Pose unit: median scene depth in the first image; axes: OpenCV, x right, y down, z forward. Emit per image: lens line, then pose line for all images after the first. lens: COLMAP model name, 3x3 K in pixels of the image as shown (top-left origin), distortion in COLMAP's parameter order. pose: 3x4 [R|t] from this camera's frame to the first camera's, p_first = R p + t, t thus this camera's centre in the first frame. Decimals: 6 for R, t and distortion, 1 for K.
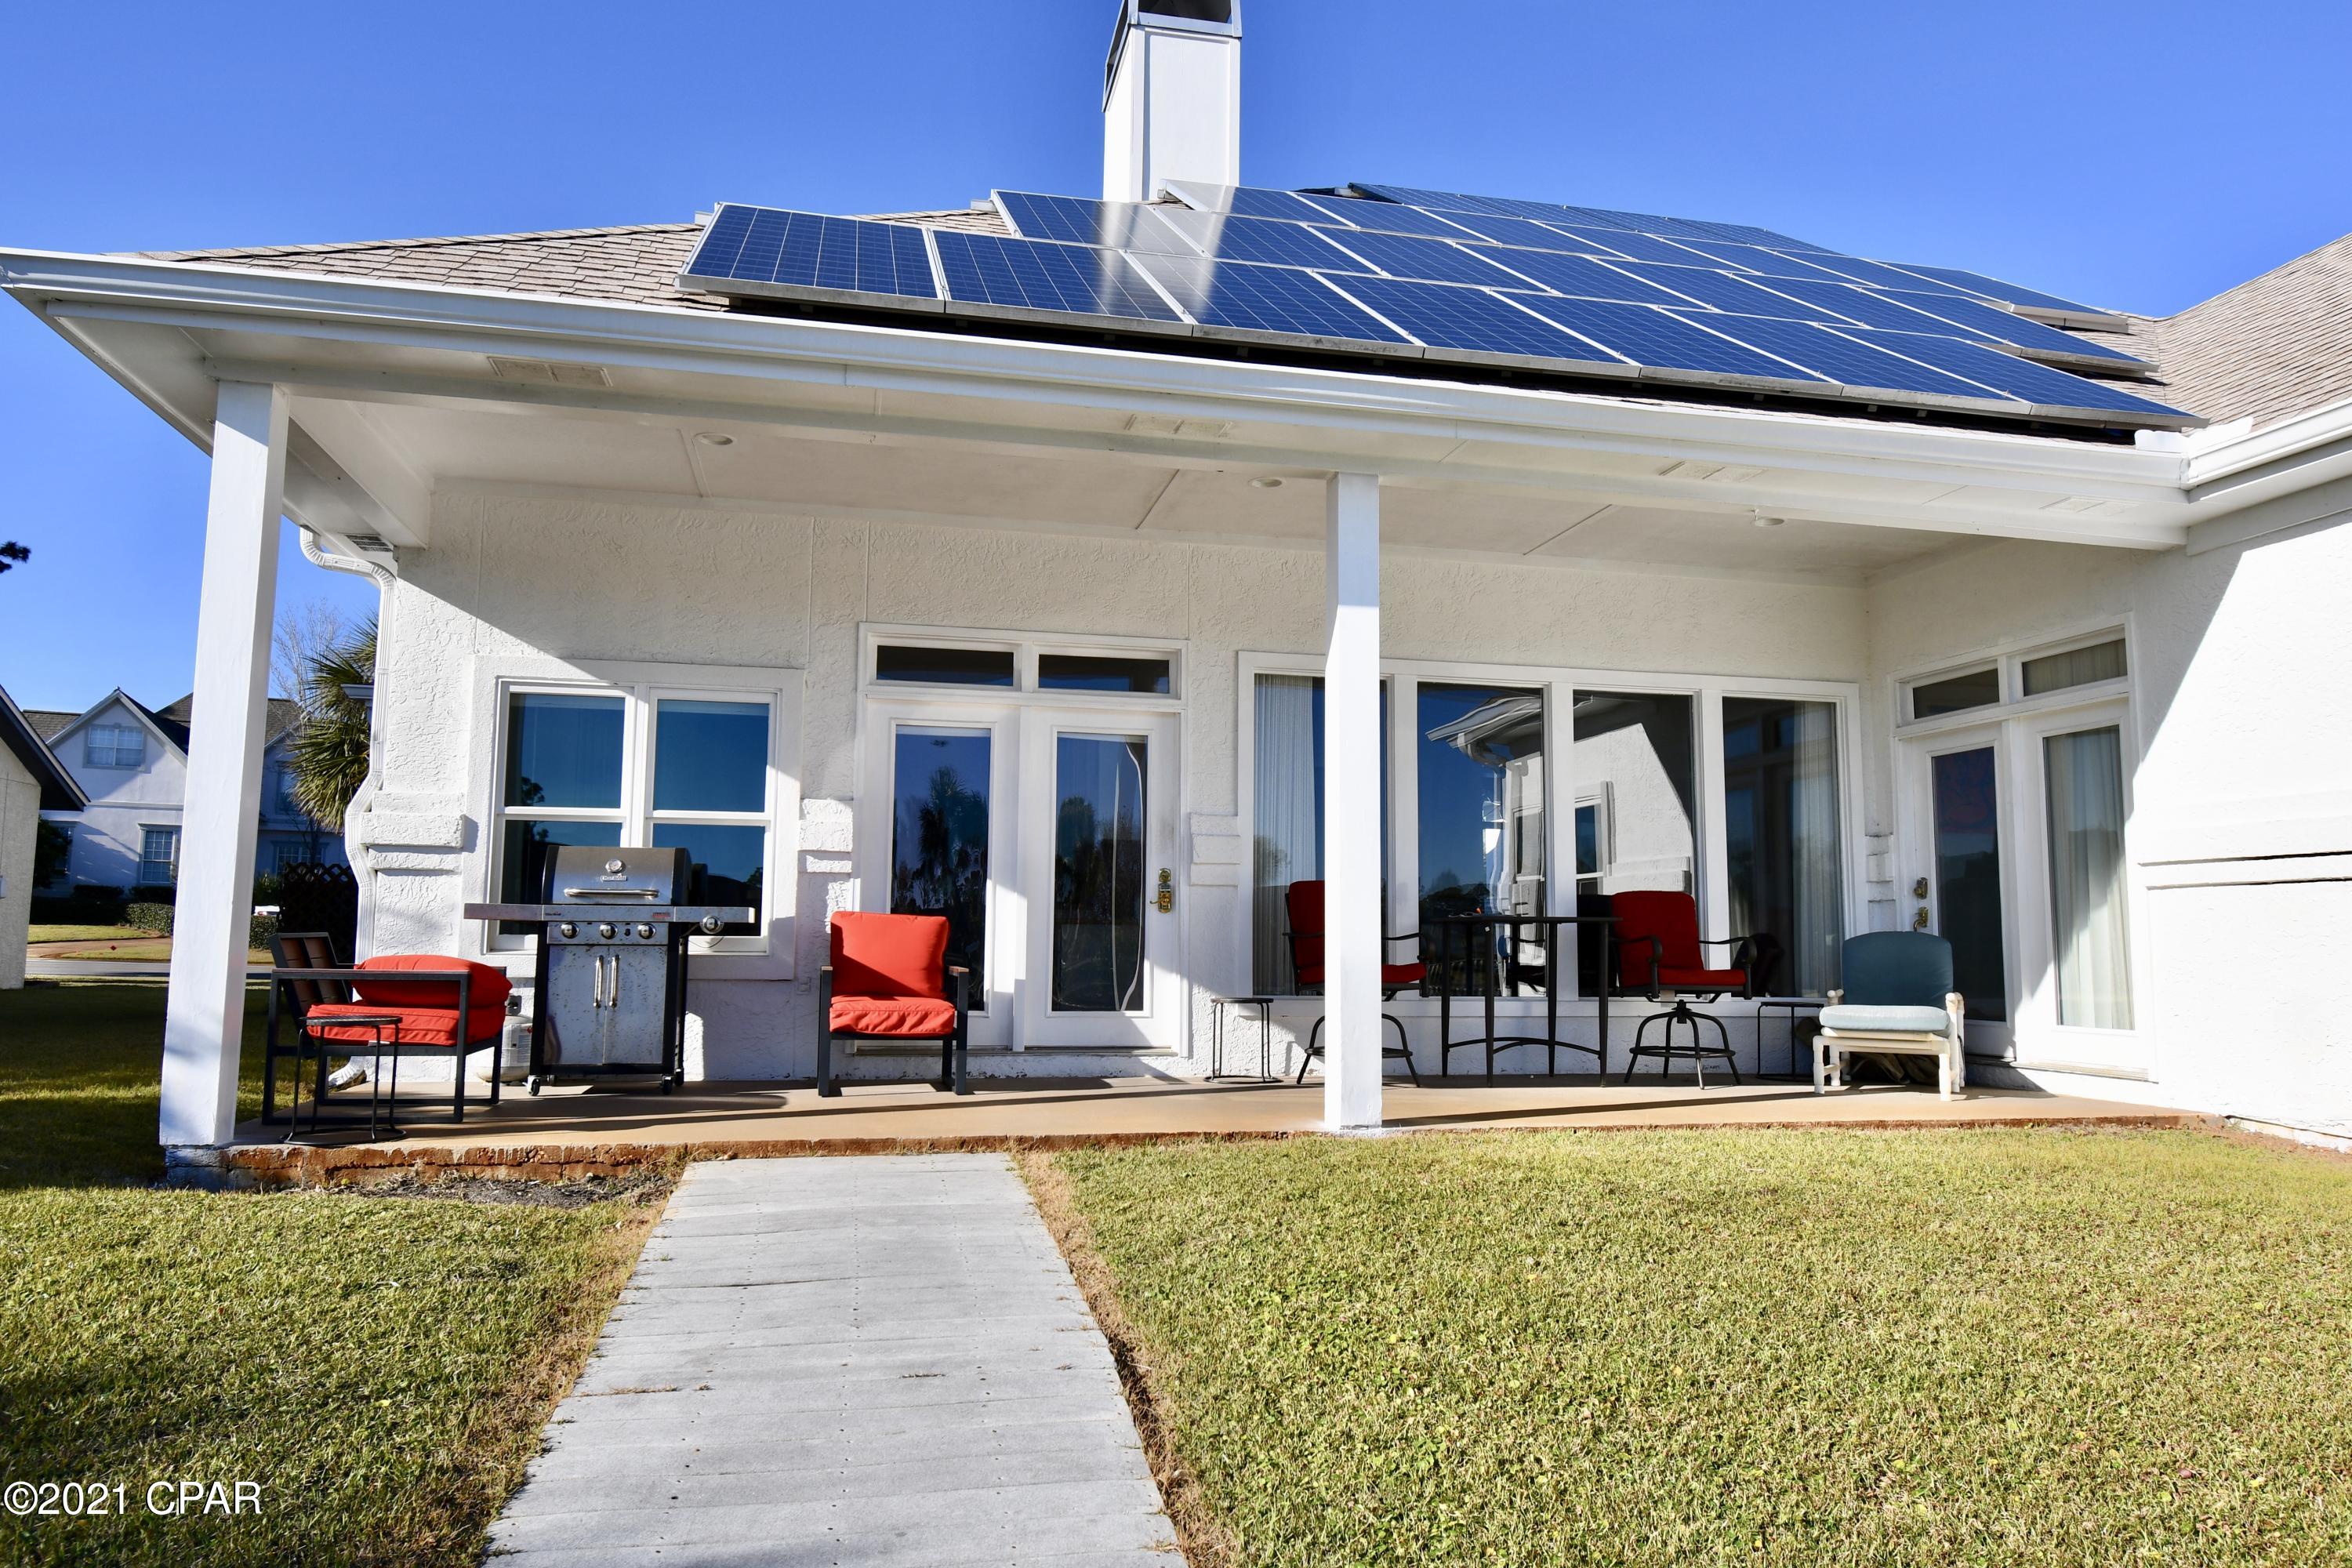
lens RADIAL K [[1530.1, 0, 1172.6], [0, 1530.1, 787.2], [0, 0, 1]] dist [0.002897, -0.002272]
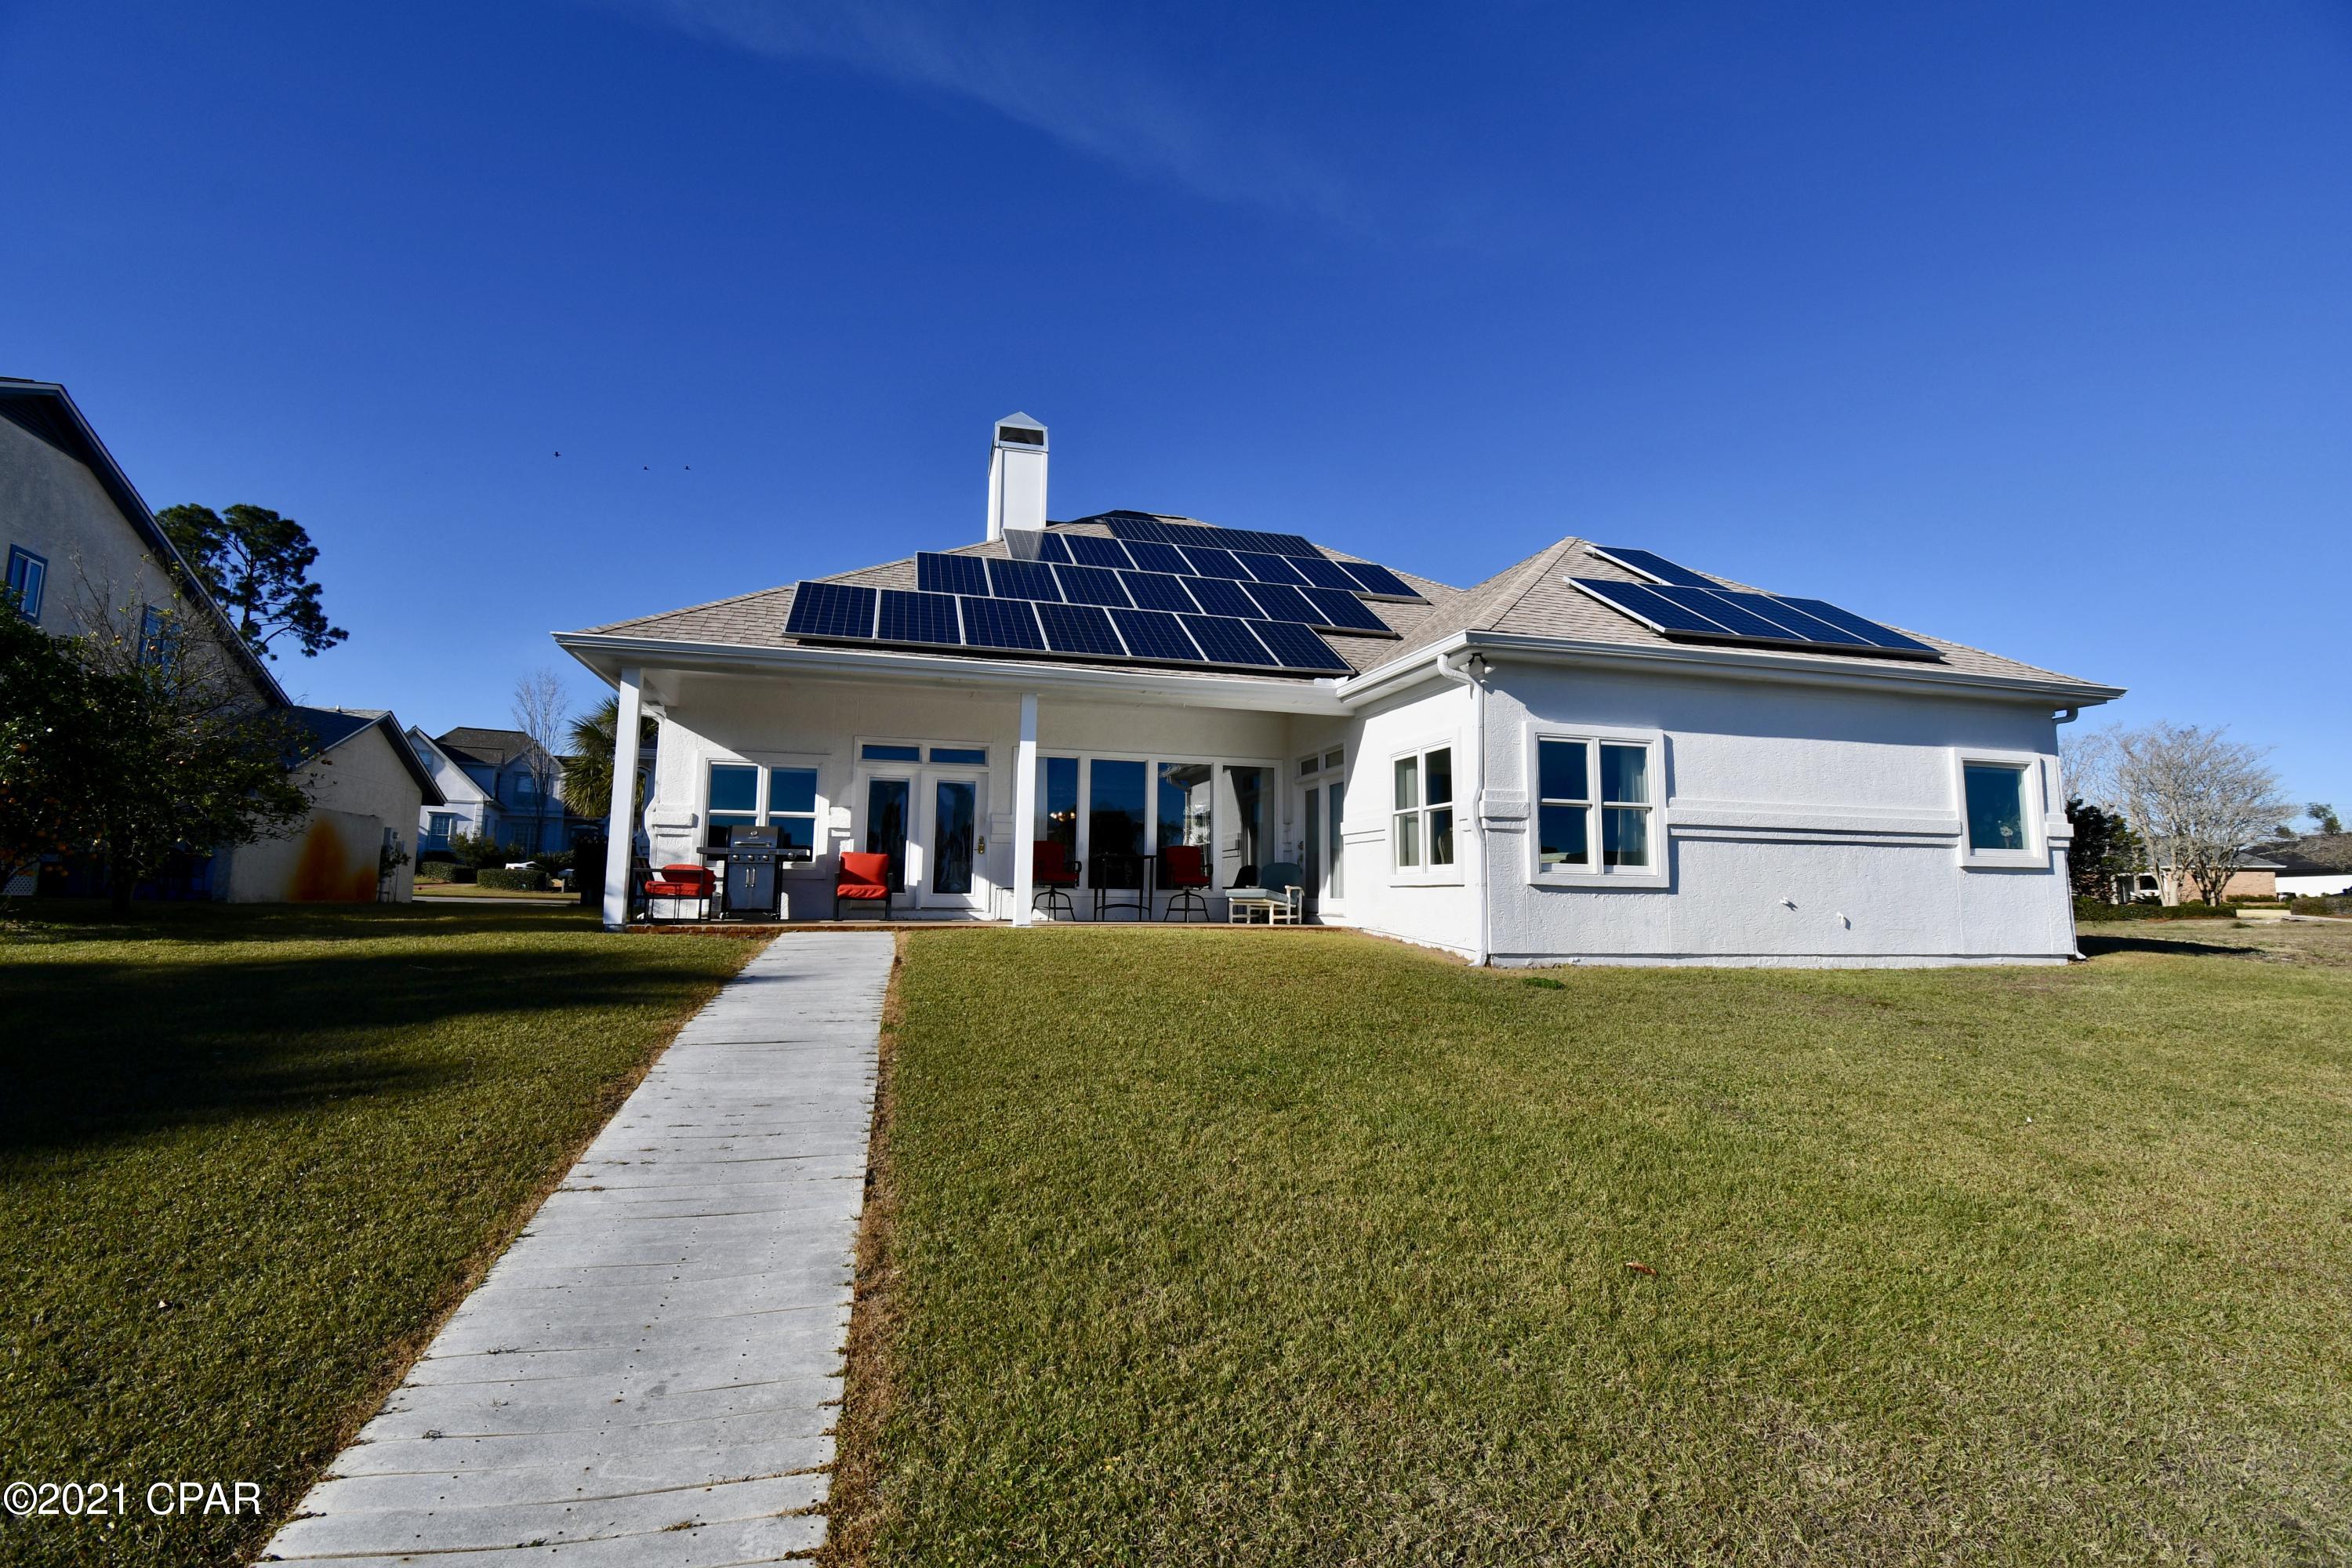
lens RADIAL K [[1037.8, 0, 1182.9], [0, 1037.8, 778.8], [0, 0, 1]] dist [0.005747, -0.016523]
pose [[0.998067, 0.006488, 0.061815, 0.232332], [-0.005925, 0.999939, -0.009296, -0.026827], [-0.061872, 0.008912, 0.998044, -0.741442]]
